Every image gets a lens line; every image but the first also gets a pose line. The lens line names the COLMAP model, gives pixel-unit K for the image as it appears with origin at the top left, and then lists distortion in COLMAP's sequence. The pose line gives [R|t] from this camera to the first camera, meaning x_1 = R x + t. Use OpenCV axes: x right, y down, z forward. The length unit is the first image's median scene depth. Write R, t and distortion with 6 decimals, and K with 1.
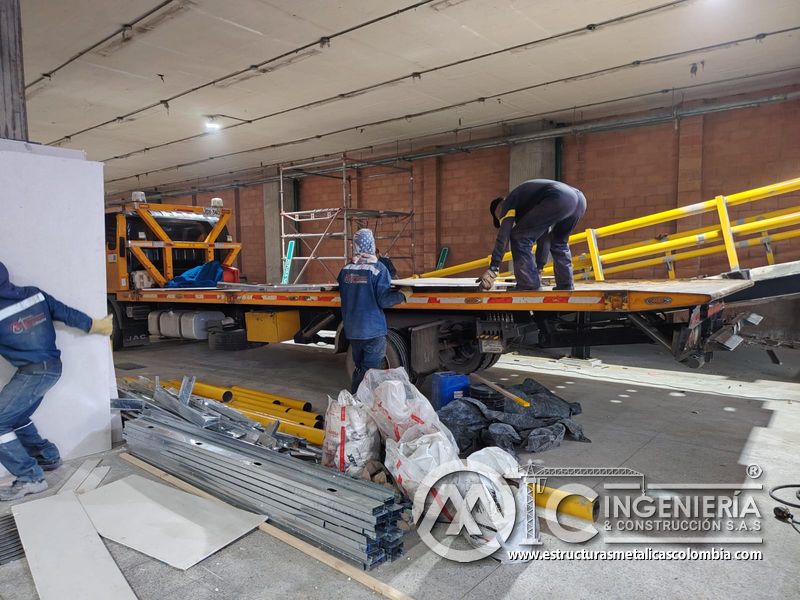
lens RADIAL K [[556.9, 0, 400.4], [0, 556.9, 298.5], [0, 0, 1]] dist [0.043573, -0.033062]
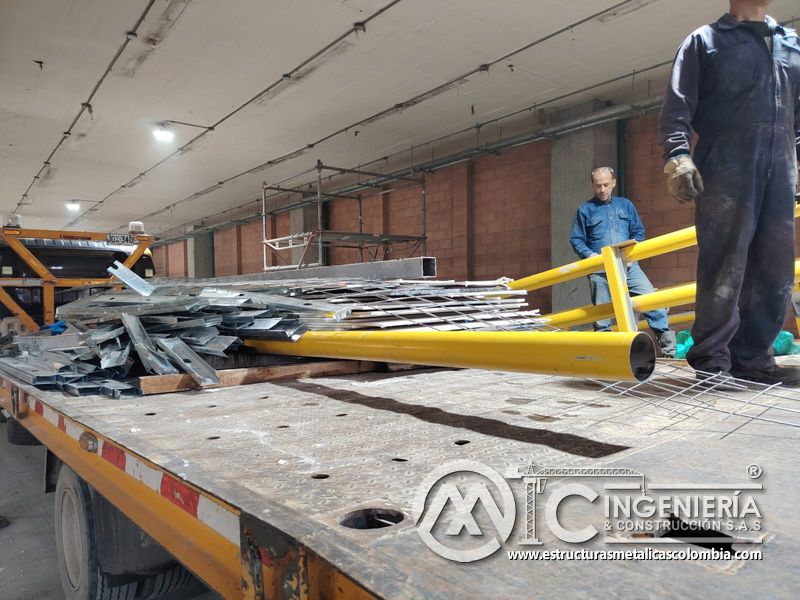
lens RADIAL K [[556.9, 0, 400.1], [0, 556.9, 301.6], [0, 0, 1]] dist [0.043573, -0.033062]
pose [[0.980490, -0.004593, -0.196516, 0.143459], [-0.005725, 0.998636, -0.051902, -0.024142], [0.196486, 0.052015, 0.979126, 0.254527]]
